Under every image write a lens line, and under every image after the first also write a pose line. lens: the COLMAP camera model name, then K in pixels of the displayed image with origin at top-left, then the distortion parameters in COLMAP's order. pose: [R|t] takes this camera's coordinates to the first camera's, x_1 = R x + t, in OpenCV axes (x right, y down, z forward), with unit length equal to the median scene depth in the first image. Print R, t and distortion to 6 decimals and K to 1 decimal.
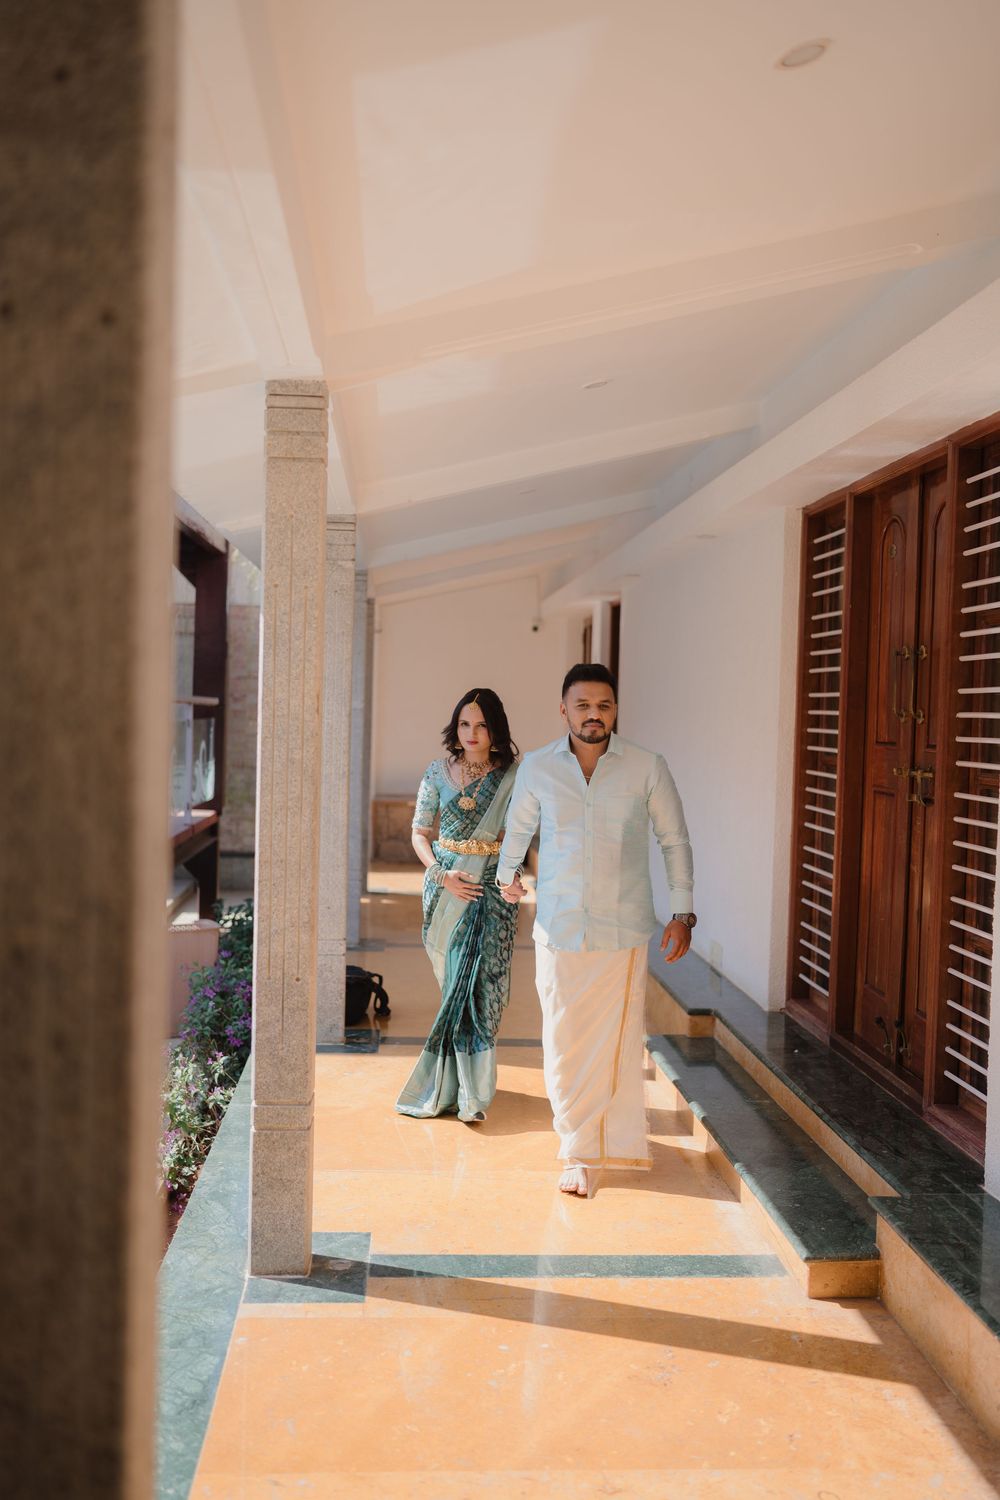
lens RADIAL K [[1347.0, 0, 496.3], [0, 1347.0, 778.5], [0, 0, 1]] dist [-0.005164, 0.002699]
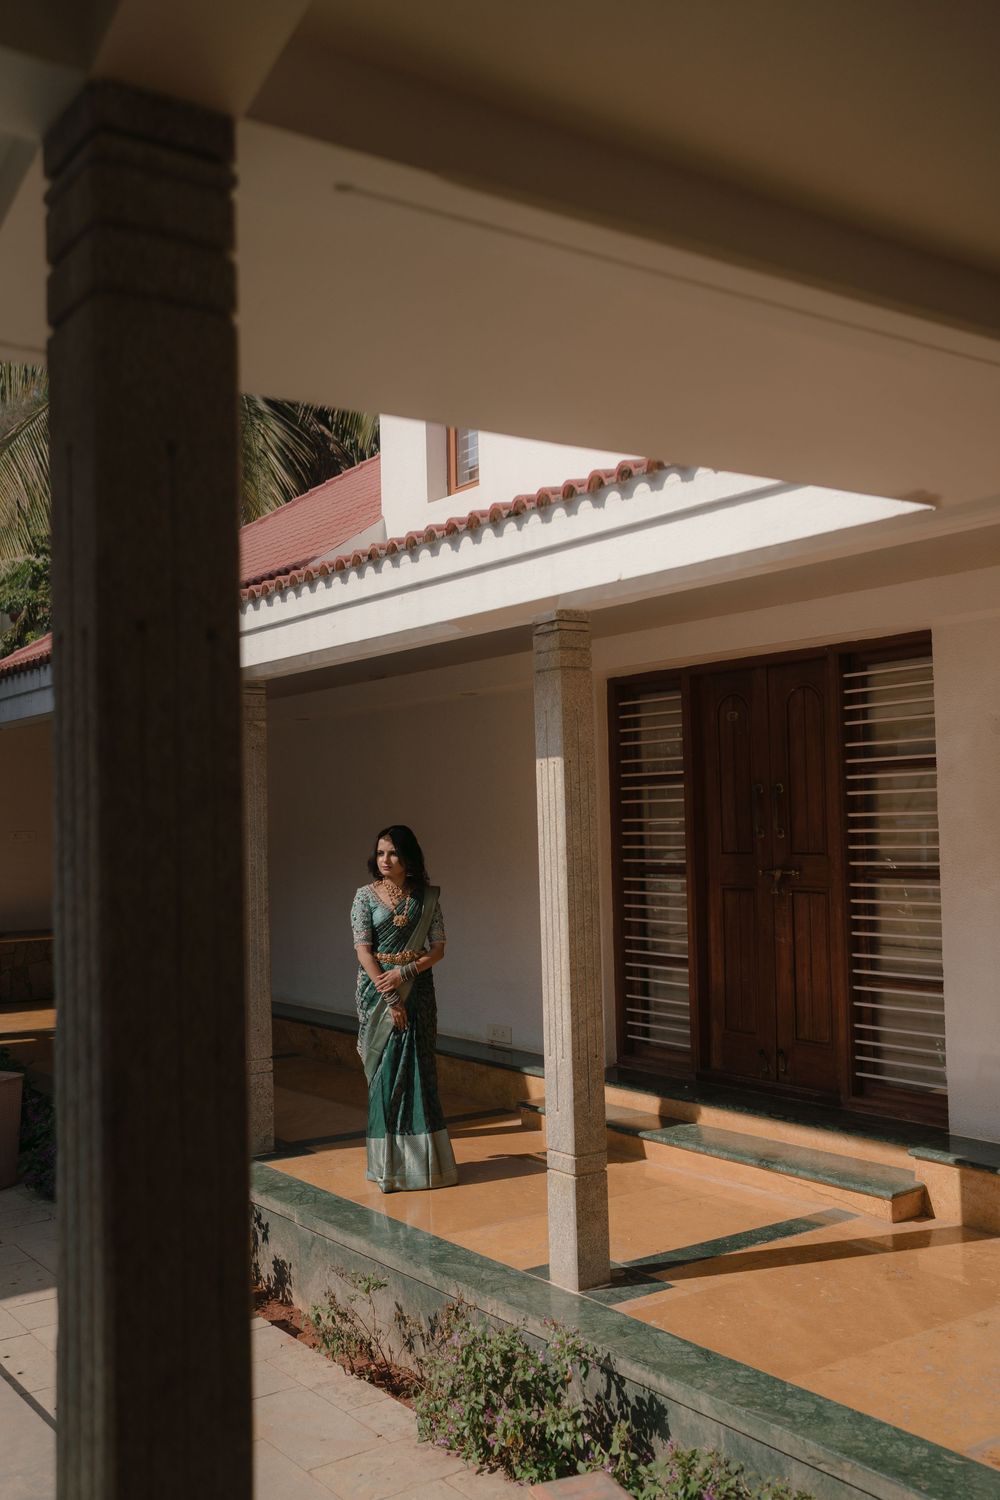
lens RADIAL K [[1414.7, 0, 456.5], [0, 1414.7, 784.1], [0, 0, 1]] dist [-0.032817, 0.138851]
pose [[0.854433, -0.030533, 0.518663, -0.973795], [0.064588, 0.996770, -0.047721, -0.060460], [-0.515531, 0.074274, 0.853646, -0.135958]]
